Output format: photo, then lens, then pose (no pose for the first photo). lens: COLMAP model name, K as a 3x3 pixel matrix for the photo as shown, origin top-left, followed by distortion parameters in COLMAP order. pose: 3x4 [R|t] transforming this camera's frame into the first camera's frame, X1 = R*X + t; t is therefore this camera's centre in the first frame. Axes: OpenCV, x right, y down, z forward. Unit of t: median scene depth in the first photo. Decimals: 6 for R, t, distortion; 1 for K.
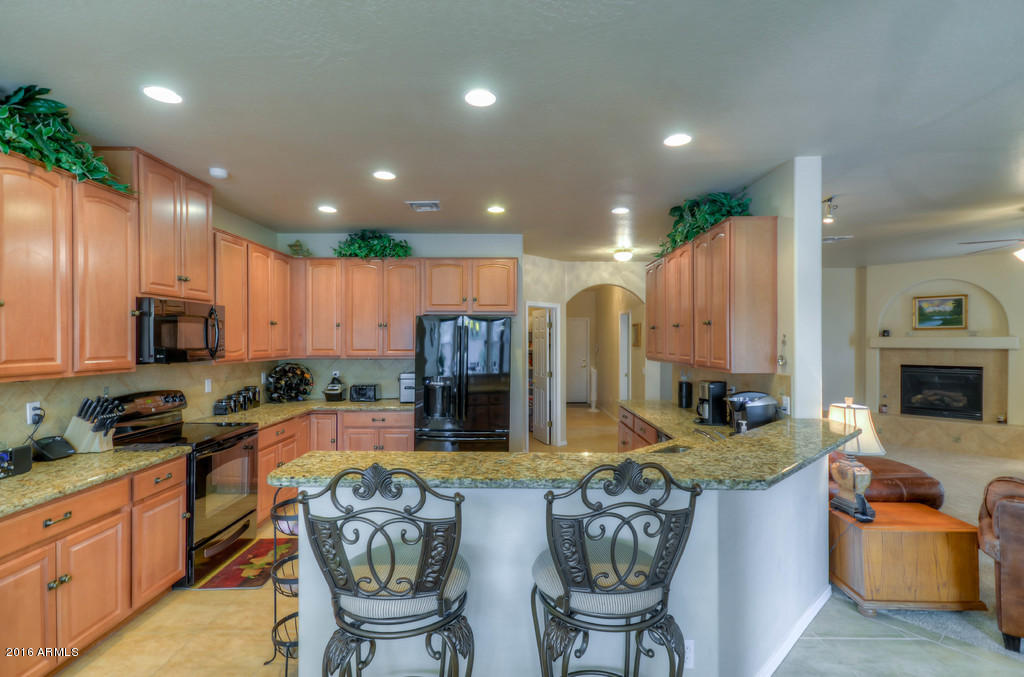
lens RADIAL K [[487.1, 0, 509.5], [0, 487.1, 344.0], [0, 0, 1]] dist [0.008908, -0.001708]
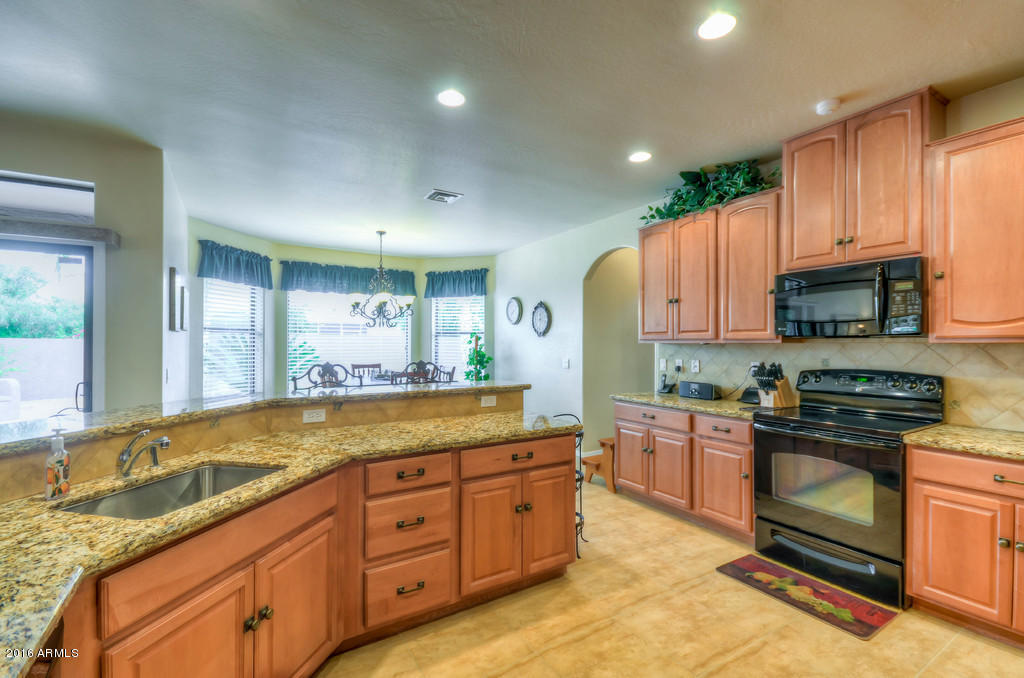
lens RADIAL K [[446.8, 0, 511.0], [0, 446.8, 344.7], [0, 0, 1]] dist [0.012999, -0.001161]
pose [[-0.841851, 0.002935, -0.539701, 0.179382], [-0.003647, 0.999931, 0.011127, 0.030653], [0.539697, 0.011336, -0.841783, 0.915423]]
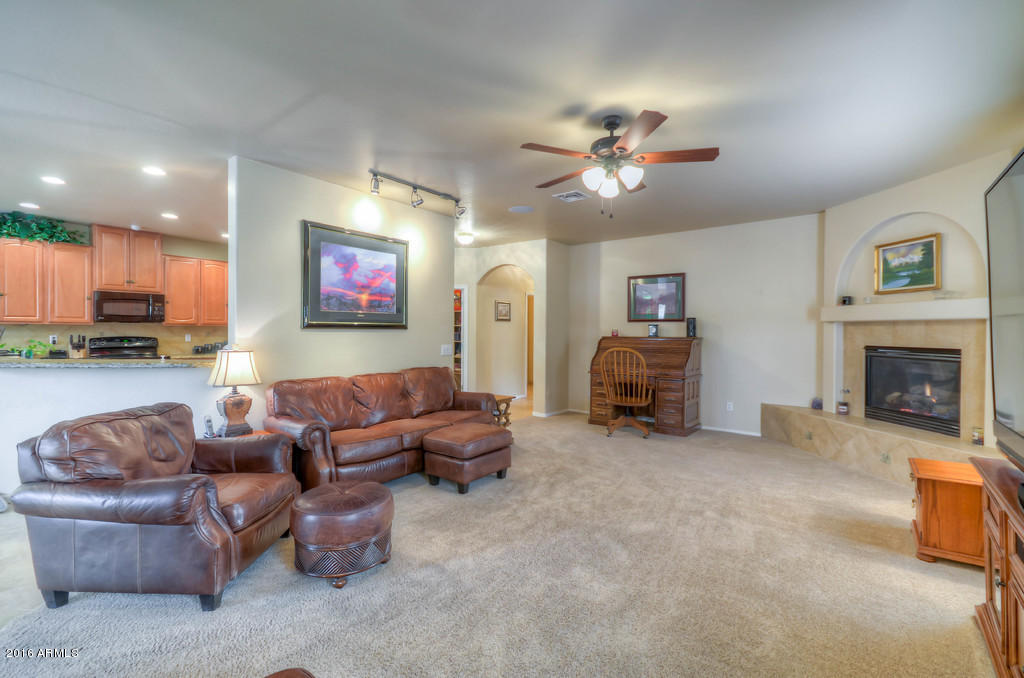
lens RADIAL K [[446.8, 0, 511.3], [0, 446.8, 332.5], [0, 0, 1]] dist [0.012999, -0.001161]
pose [[0.800827, 0.008018, -0.598843, 1.185583], [-0.010309, 0.999947, -0.000398, 0.043693], [0.598808, 0.006492, 0.800867, 0.298910]]
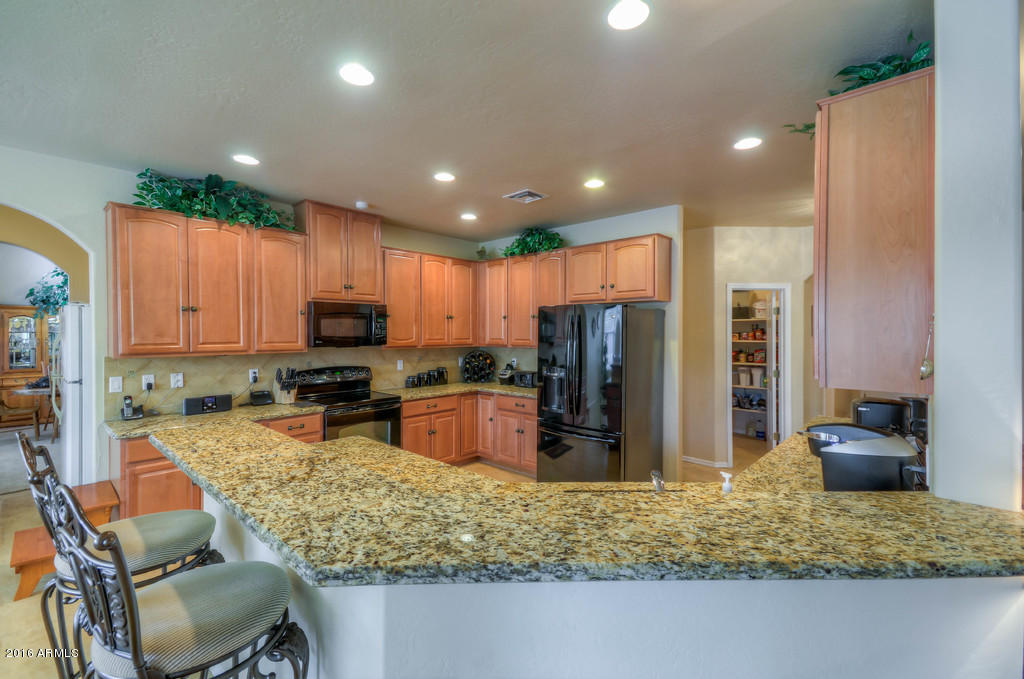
lens RADIAL K [[442.3, 0, 507.4], [0, 442.3, 336.3], [0, 0, 1]] dist [0.019920, 0.000349]
pose [[0.741529, 0.006357, -0.670891, 0.344442], [-0.004678, 0.999980, 0.004305, 0.000093], [0.670905, -0.000054, 0.741544, 0.249678]]
